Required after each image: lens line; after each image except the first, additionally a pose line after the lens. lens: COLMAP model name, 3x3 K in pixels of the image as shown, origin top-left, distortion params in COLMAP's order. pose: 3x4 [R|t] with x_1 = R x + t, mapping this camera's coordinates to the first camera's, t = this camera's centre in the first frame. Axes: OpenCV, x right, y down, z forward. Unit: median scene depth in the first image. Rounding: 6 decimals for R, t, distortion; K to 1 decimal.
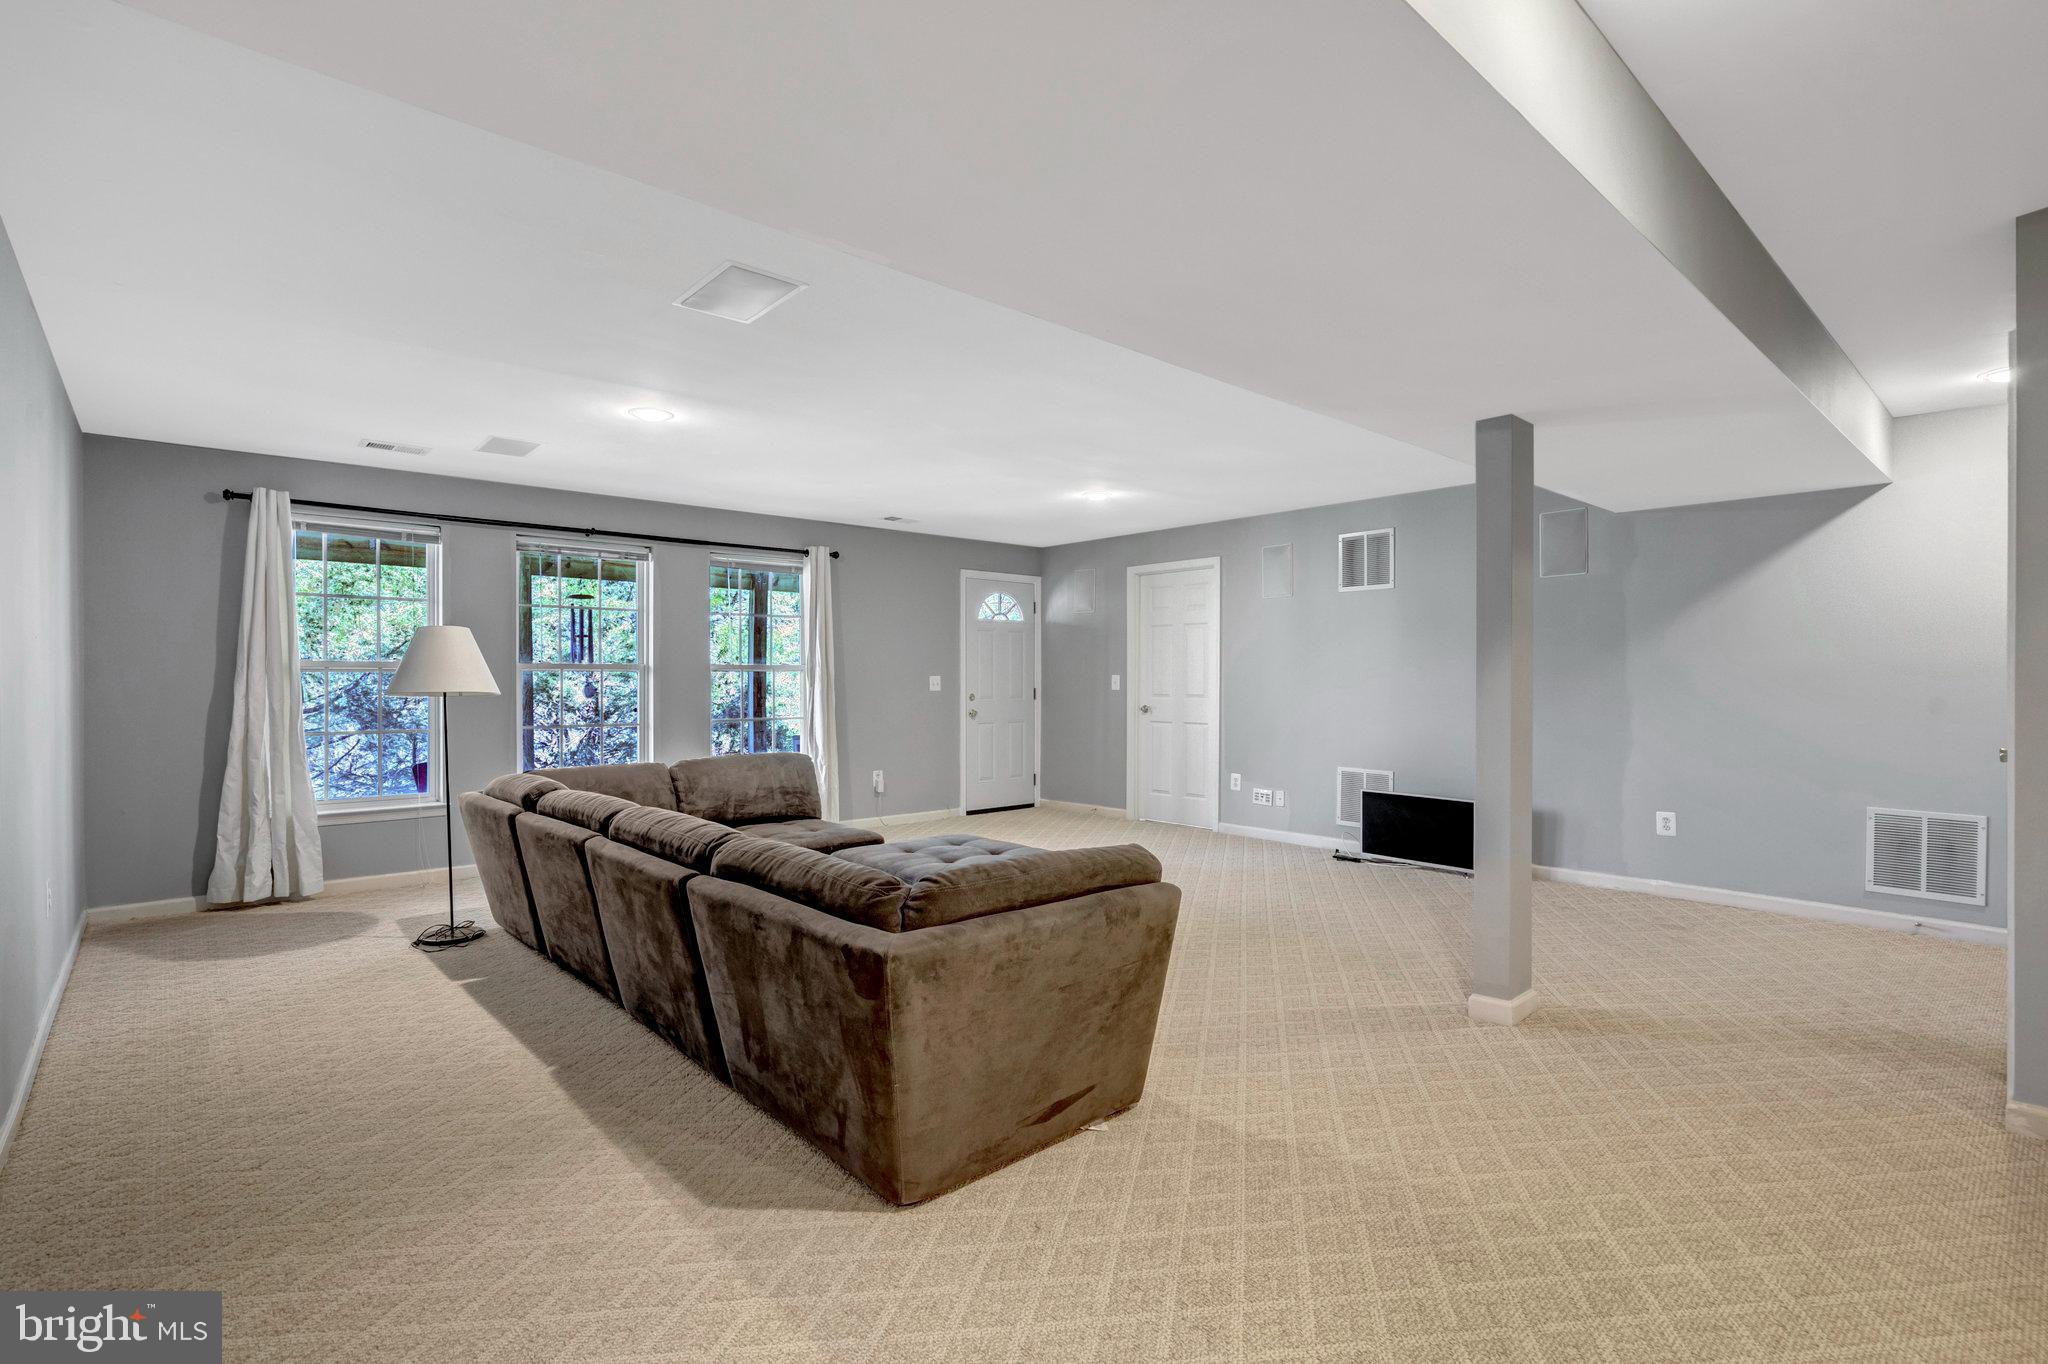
lens RADIAL K [[944.9, 0, 1020.7], [0, 944.9, 691.2], [0, 0, 1]] dist [-0.003863, 0.002380]
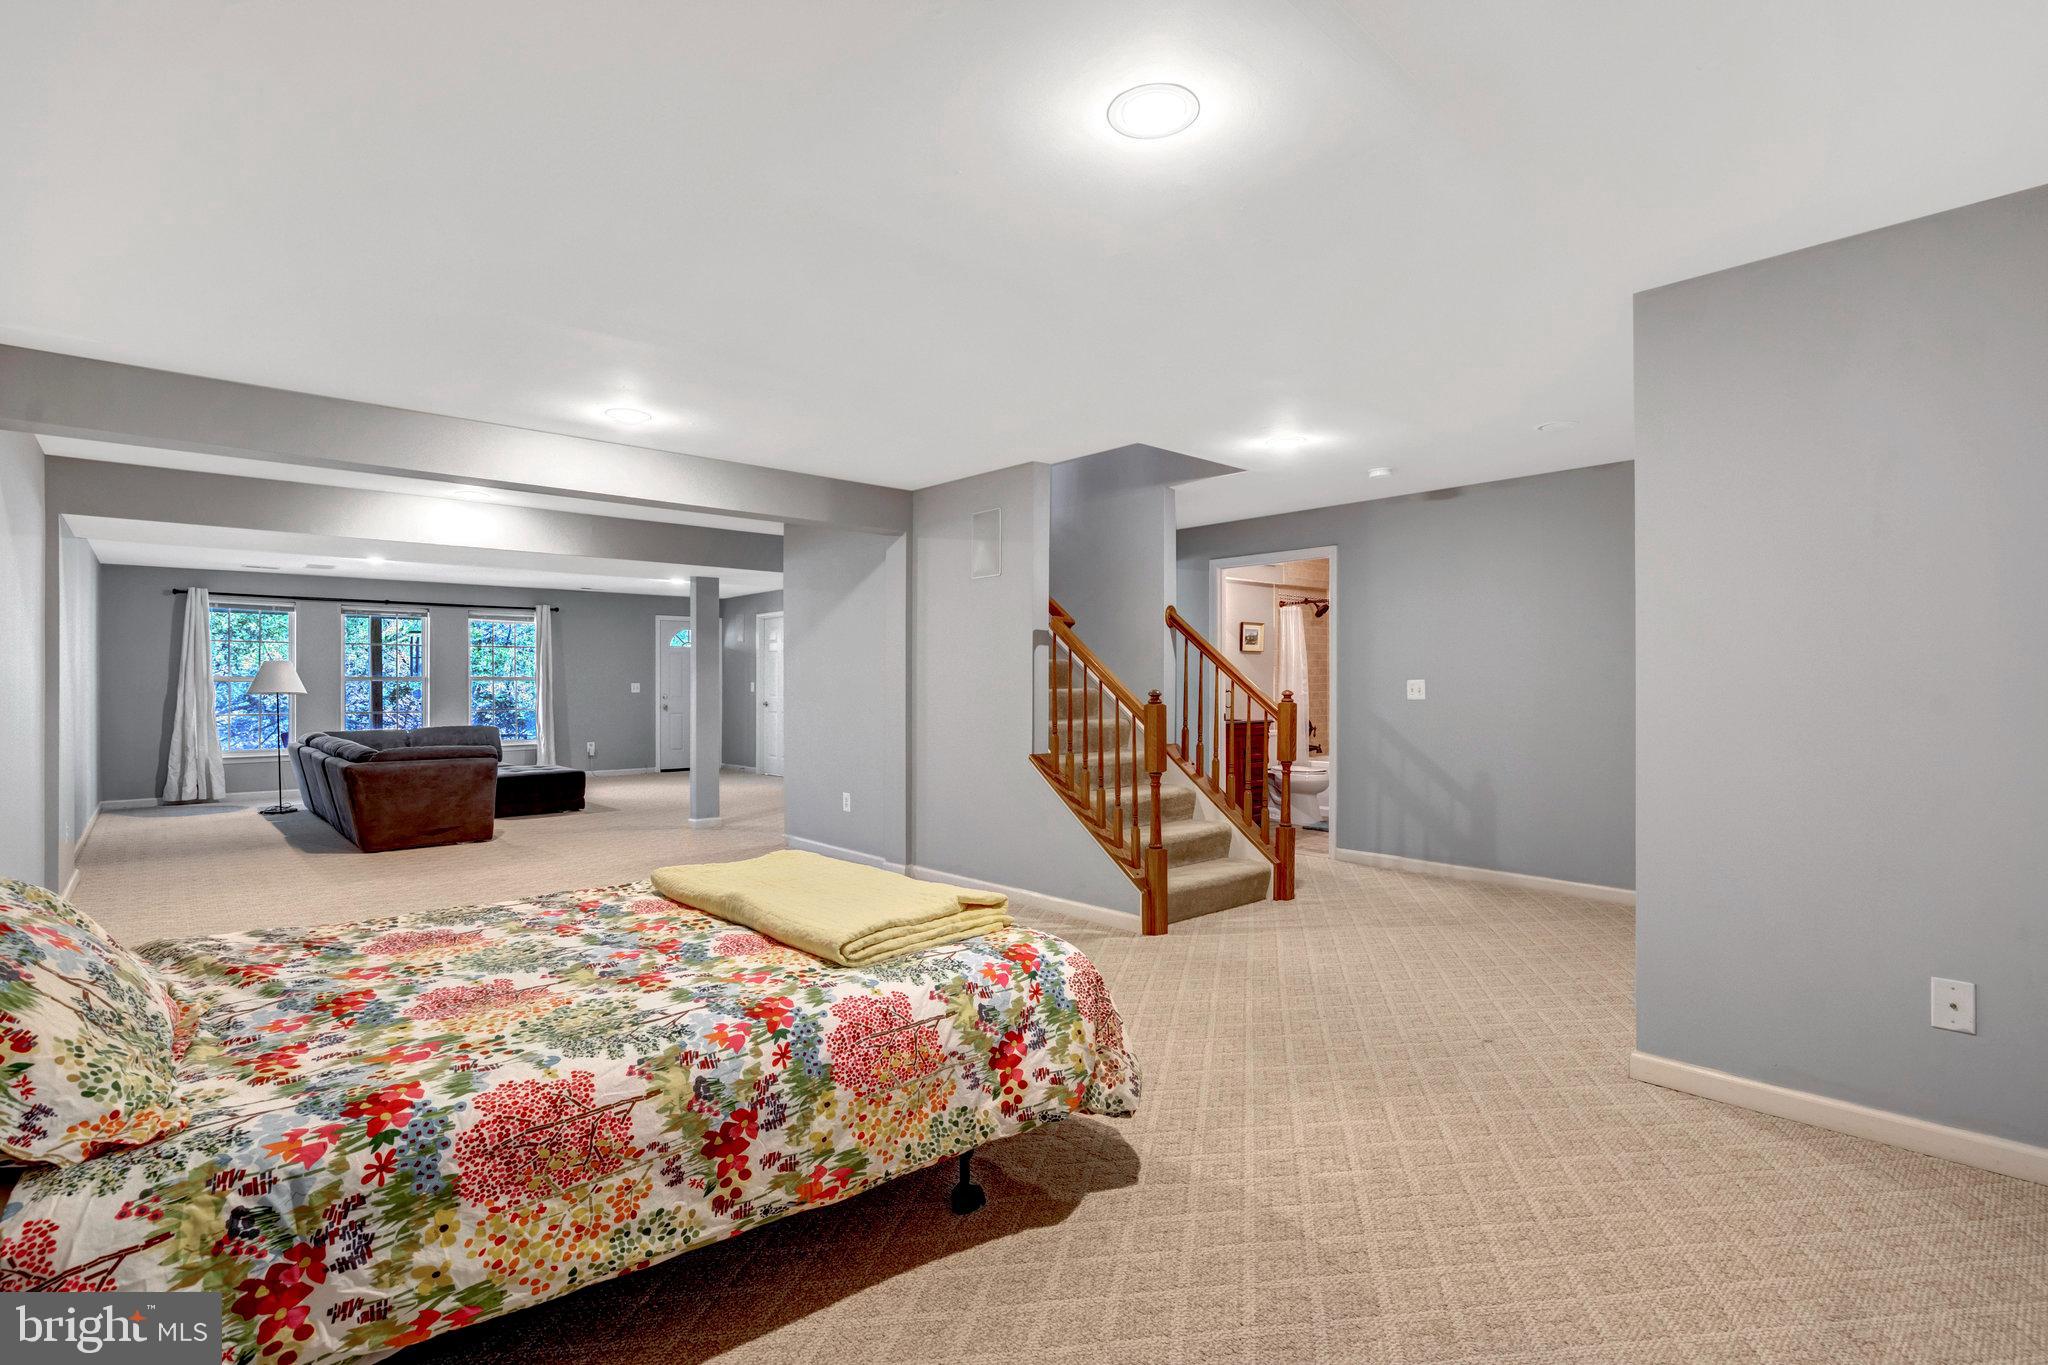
lens RADIAL K [[944.9, 0, 1017.2], [0, 944.9, 688.5], [0, 0, 1]] dist [-0.003863, 0.002380]
pose [[0.999994, -0.003160, -0.001440, 0.022663], [0.003143, 0.999932, -0.011237, 0.000498], [0.001475, 0.011233, 0.999936, -0.023719]]
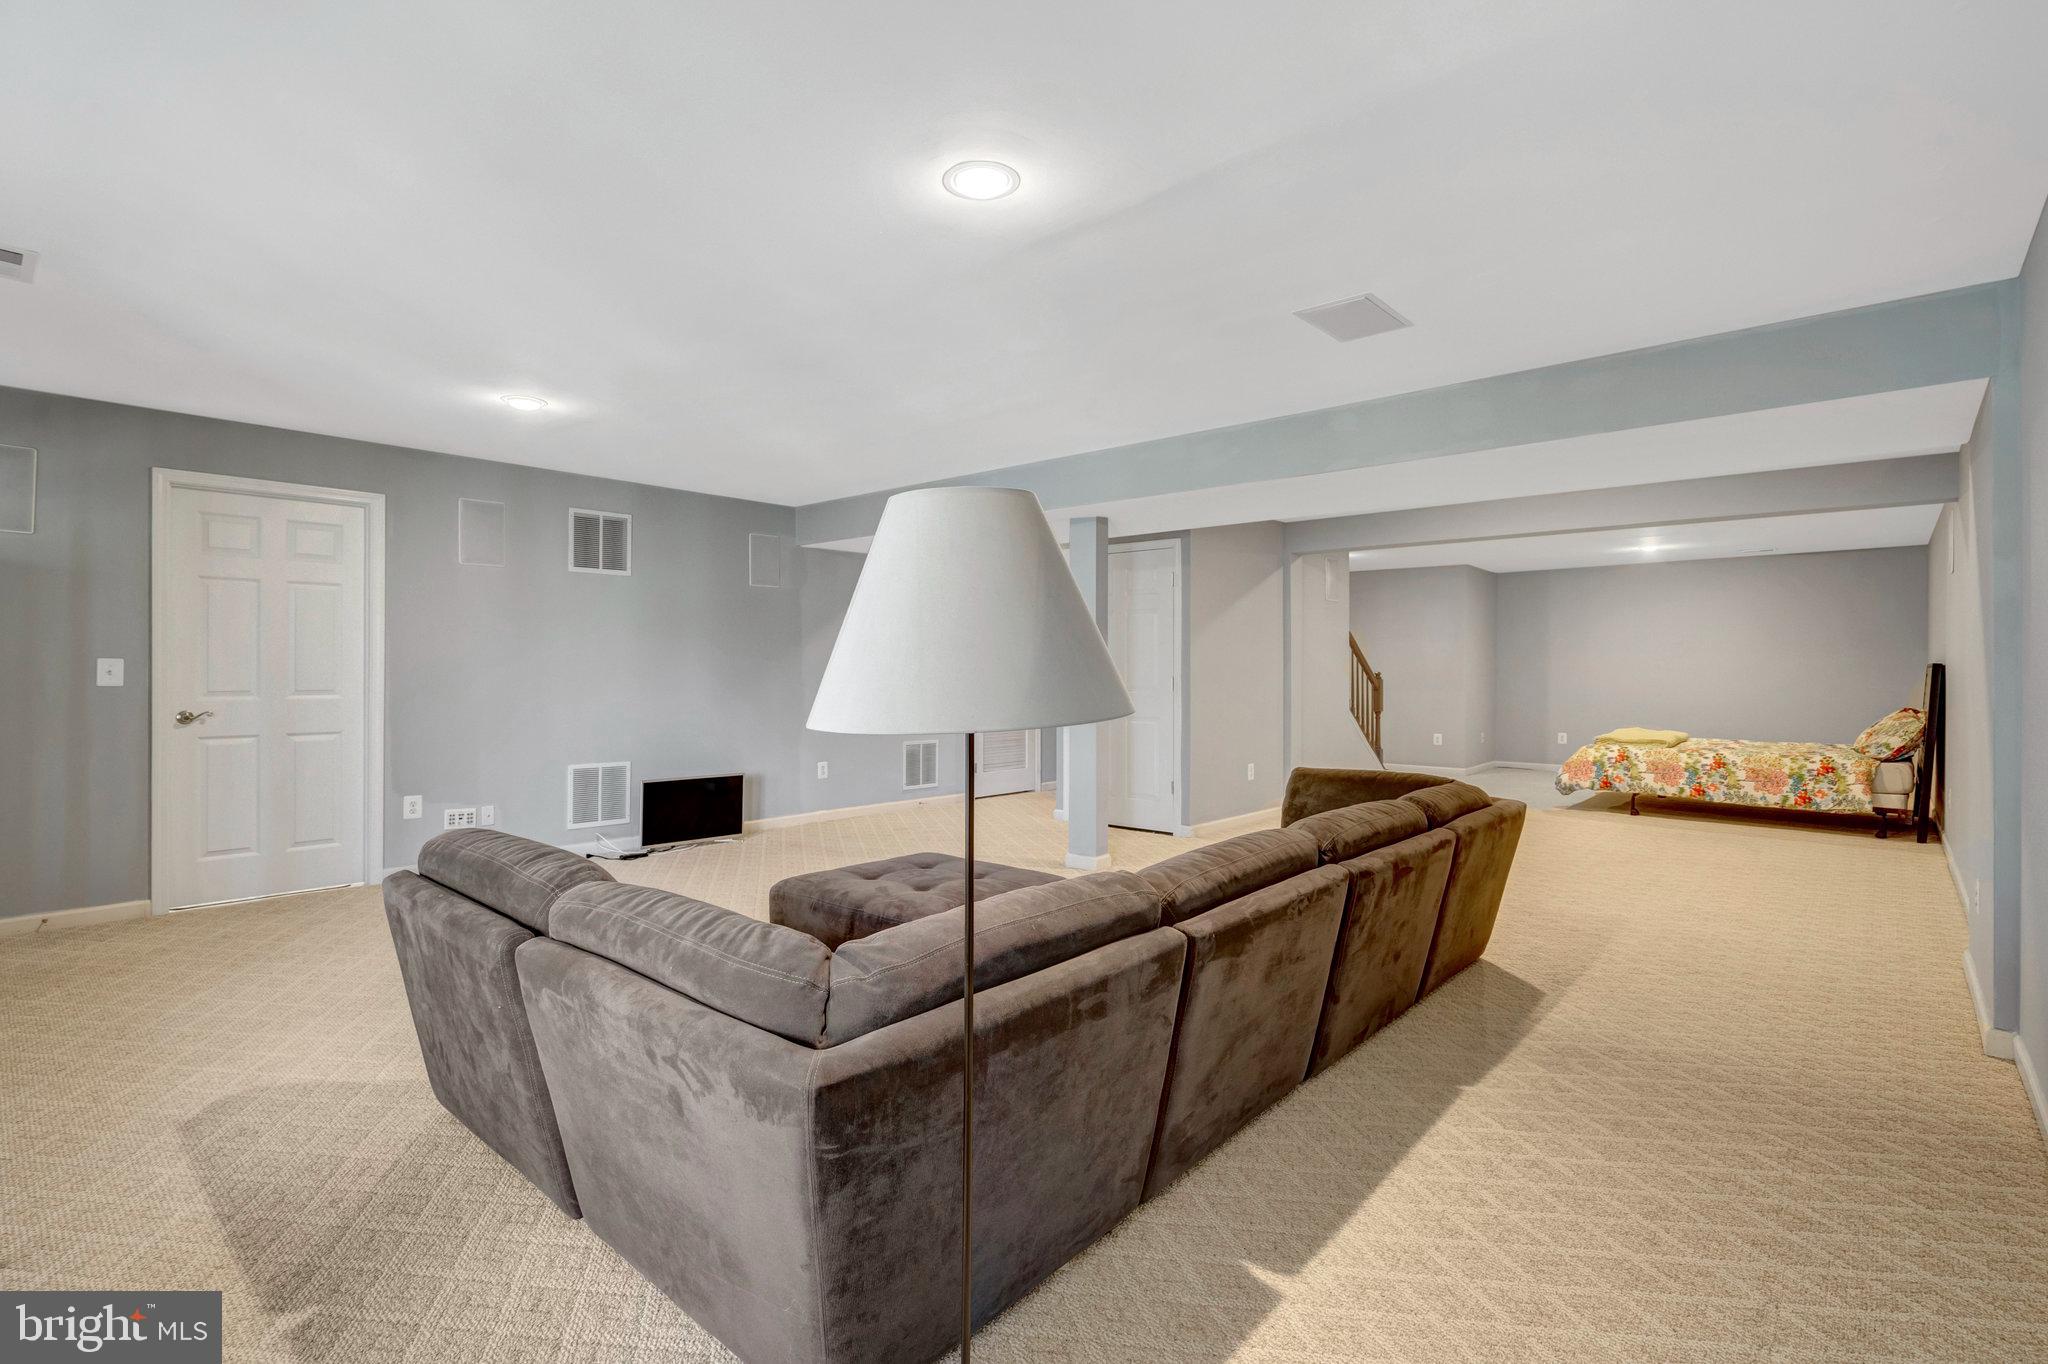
lens RADIAL K [[944.9, 0, 1015.8], [0, 944.9, 667.7], [0, 0, 1]] dist [-0.003863, 0.002380]
pose [[-0.094731, 0.000560, 0.995503, -2.234805], [0.009317, 0.999957, 0.000324, -0.034963], [-0.995459, 0.009306, -0.094732, 2.461005]]
